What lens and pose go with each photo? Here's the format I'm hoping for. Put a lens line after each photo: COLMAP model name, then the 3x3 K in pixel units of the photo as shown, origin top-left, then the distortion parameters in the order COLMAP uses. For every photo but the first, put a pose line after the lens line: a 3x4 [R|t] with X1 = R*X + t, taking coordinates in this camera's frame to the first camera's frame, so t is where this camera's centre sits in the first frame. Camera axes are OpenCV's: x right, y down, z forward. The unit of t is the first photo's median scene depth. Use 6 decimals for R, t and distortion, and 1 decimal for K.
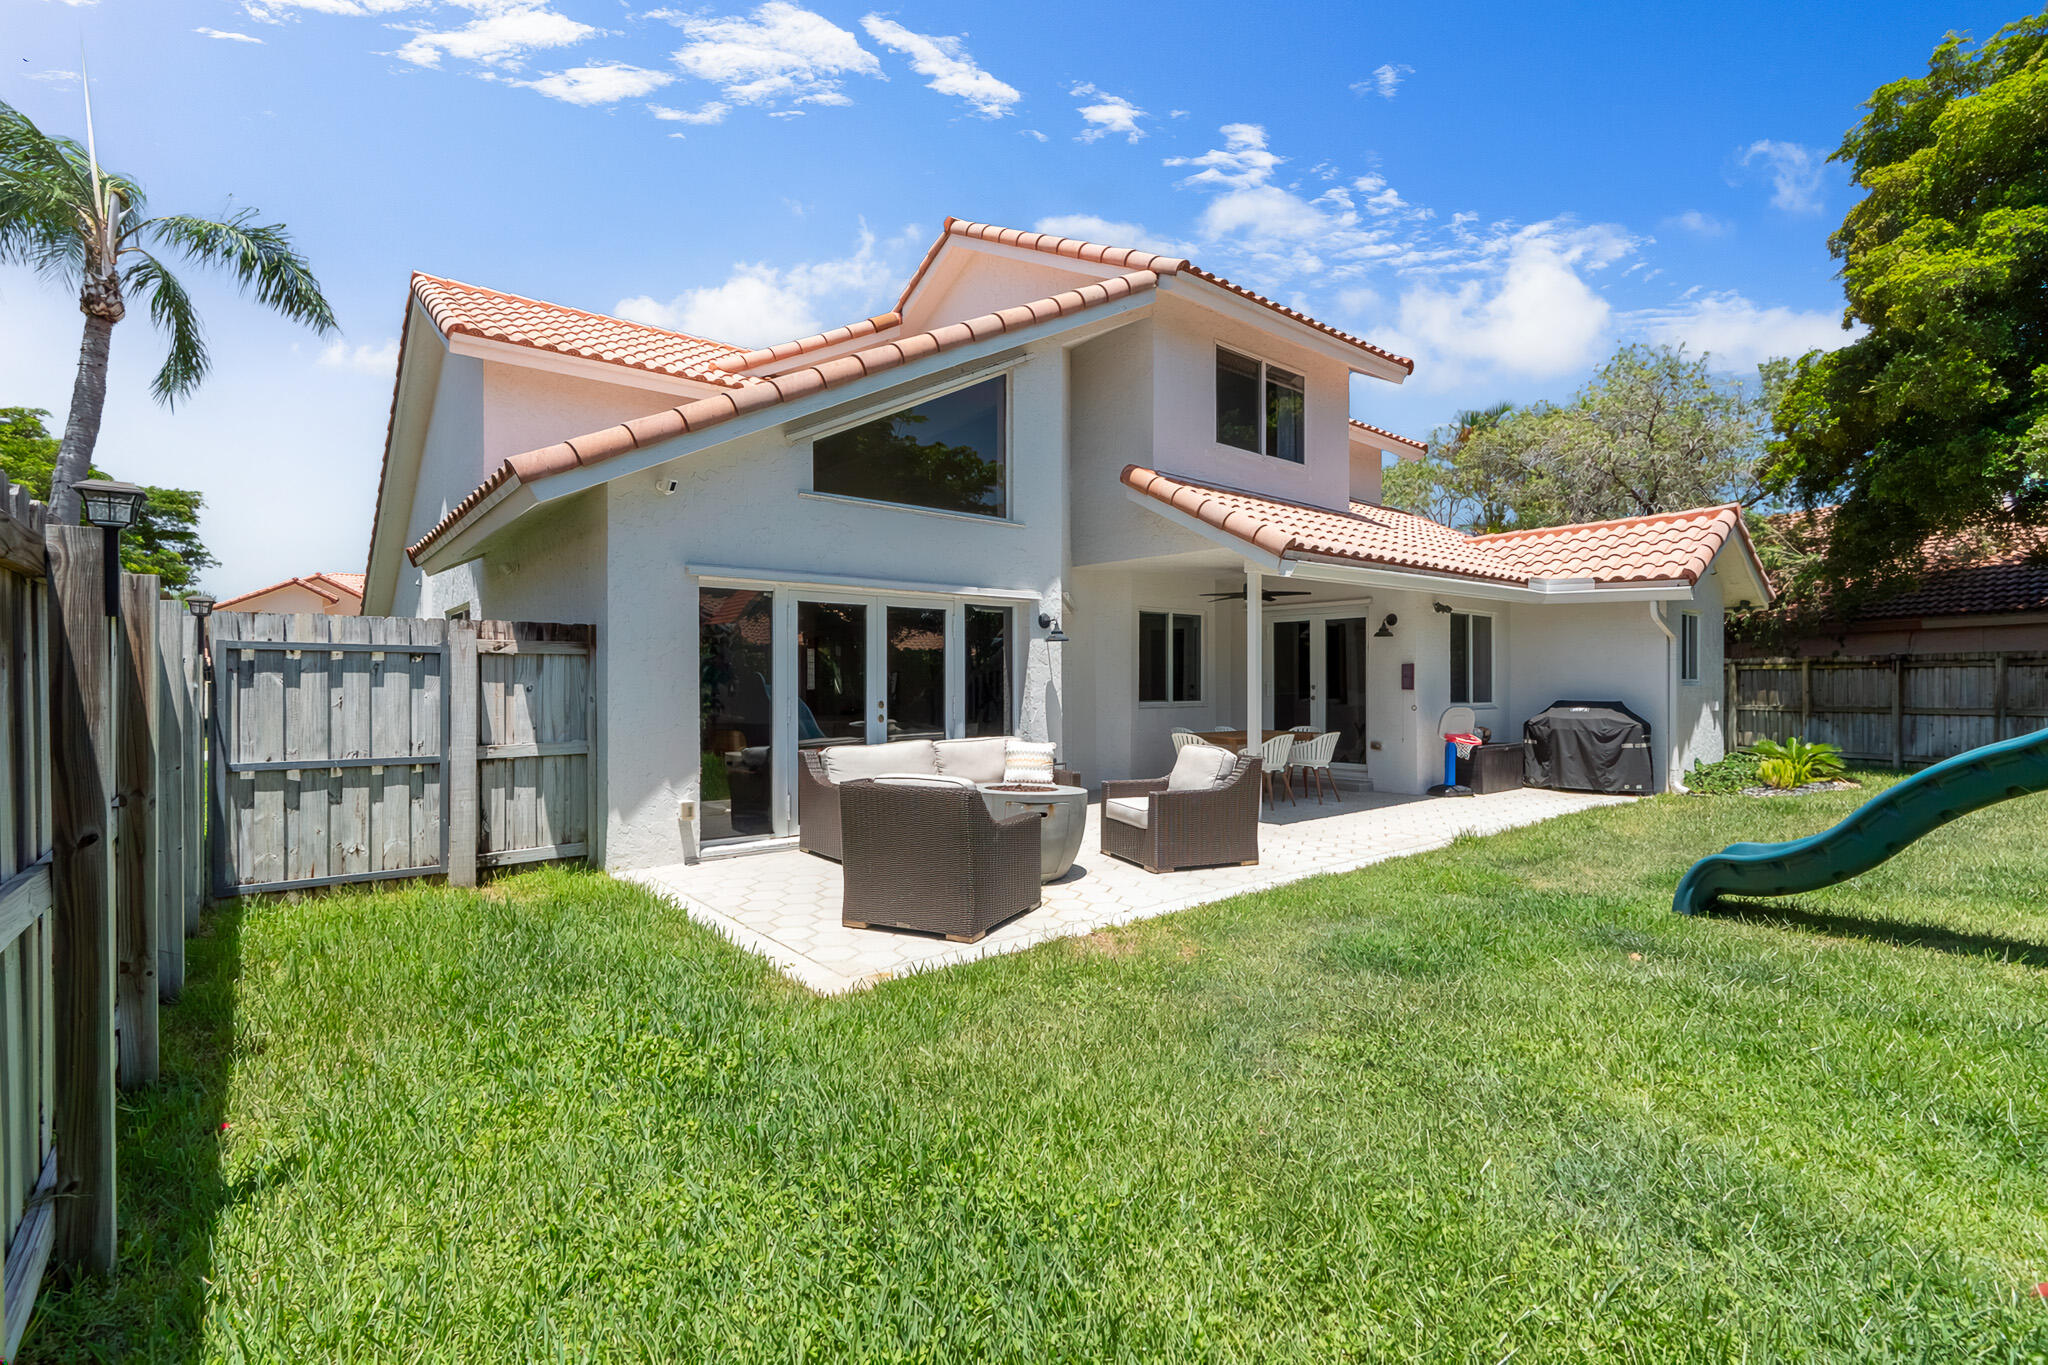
lens RADIAL K [[932.3, 0, 1024.0], [0, 932.3, 682.5], [0, 0, 1]] dist [-0.005280, -0.000001]
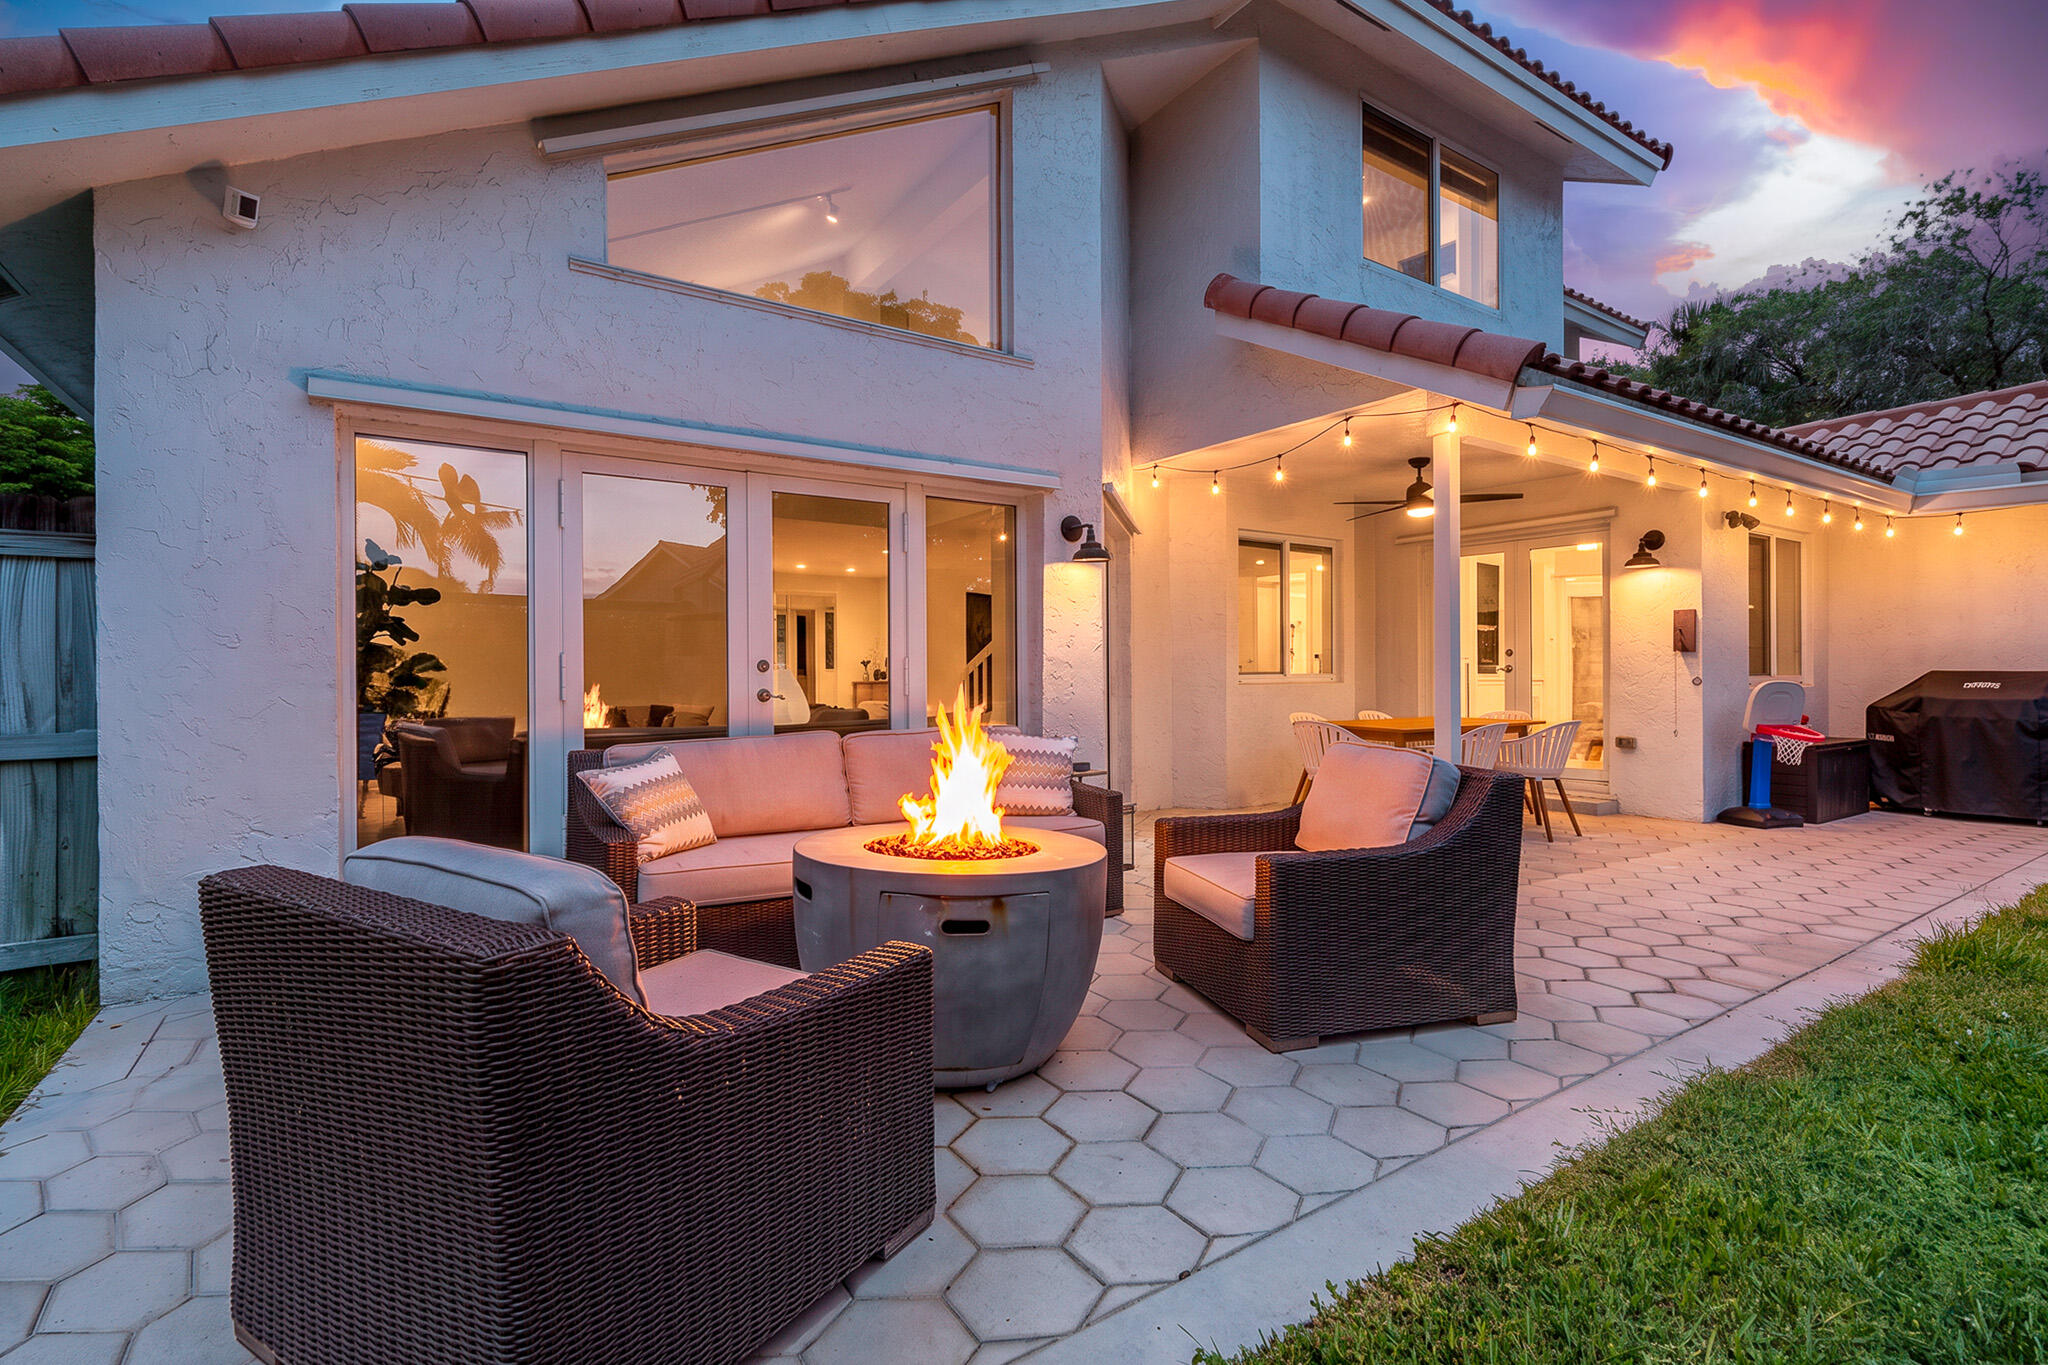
lens RADIAL K [[932.3, 0, 1024.0], [0, 932.3, 682.5], [0, 0, 1]] dist [-0.005280, -0.000001]
pose [[0.993989, -0.003695, -0.109419, 0.064064], [0.004512, 0.999964, 0.007218, 0.029532], [0.109388, -0.007668, 0.993970, 0.480481]]
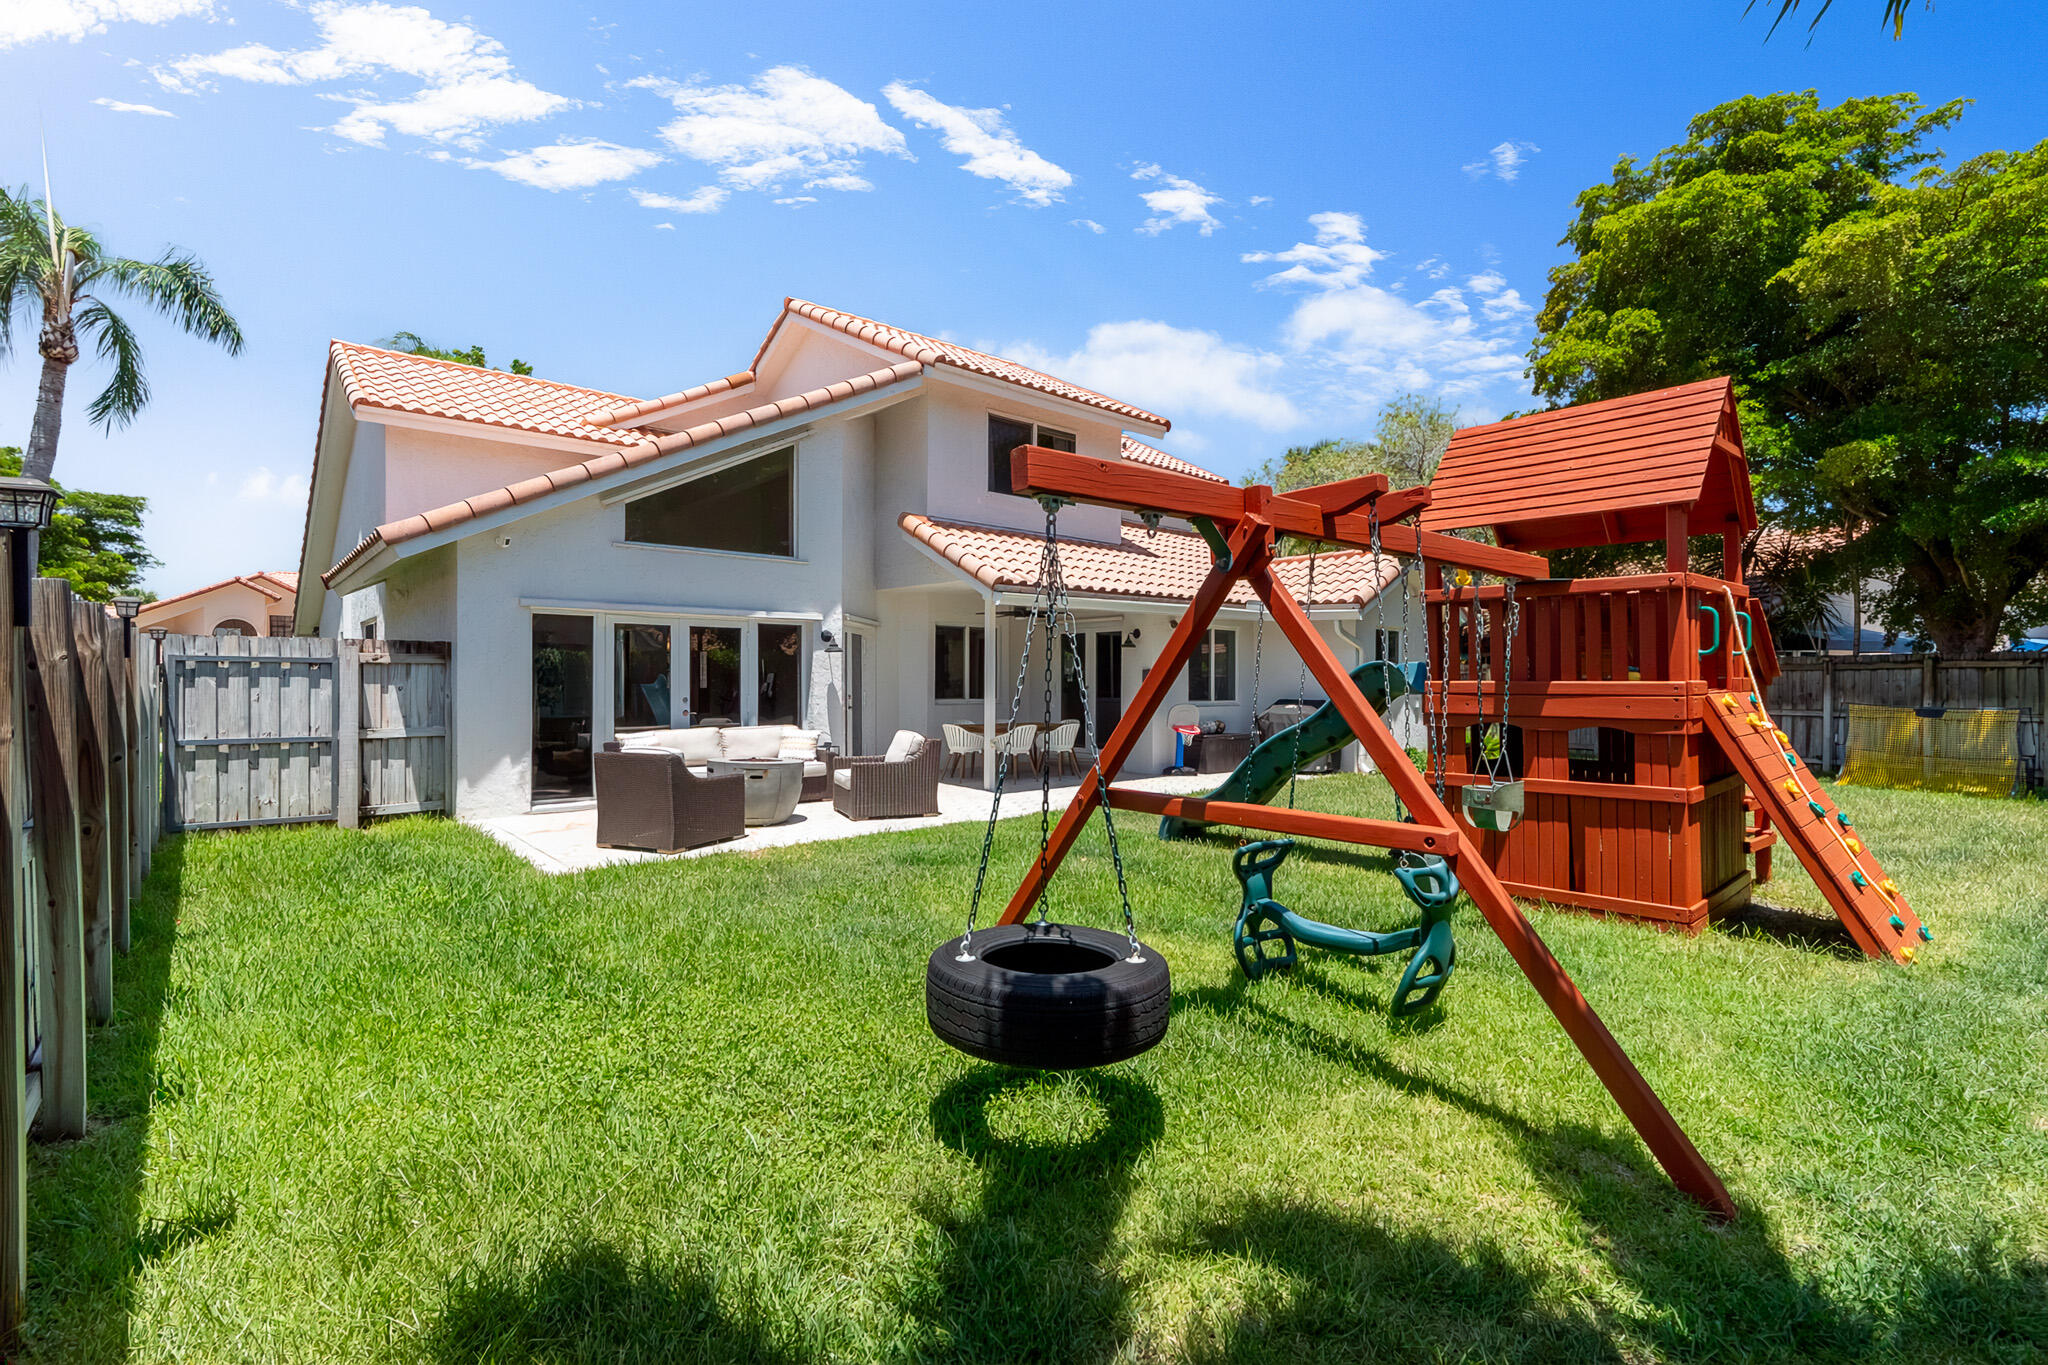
lens RADIAL K [[941.1, 0, 1026.8], [0, 941.1, 683.2], [0, 0, 1]] dist [-0.003695, -0.000777]
pose [[0.999465, 0.002739, 0.032593, 0.295872], [-0.002841, 0.999991, 0.003101, -0.006742], [-0.032584, -0.003192, 0.999464, -0.355364]]
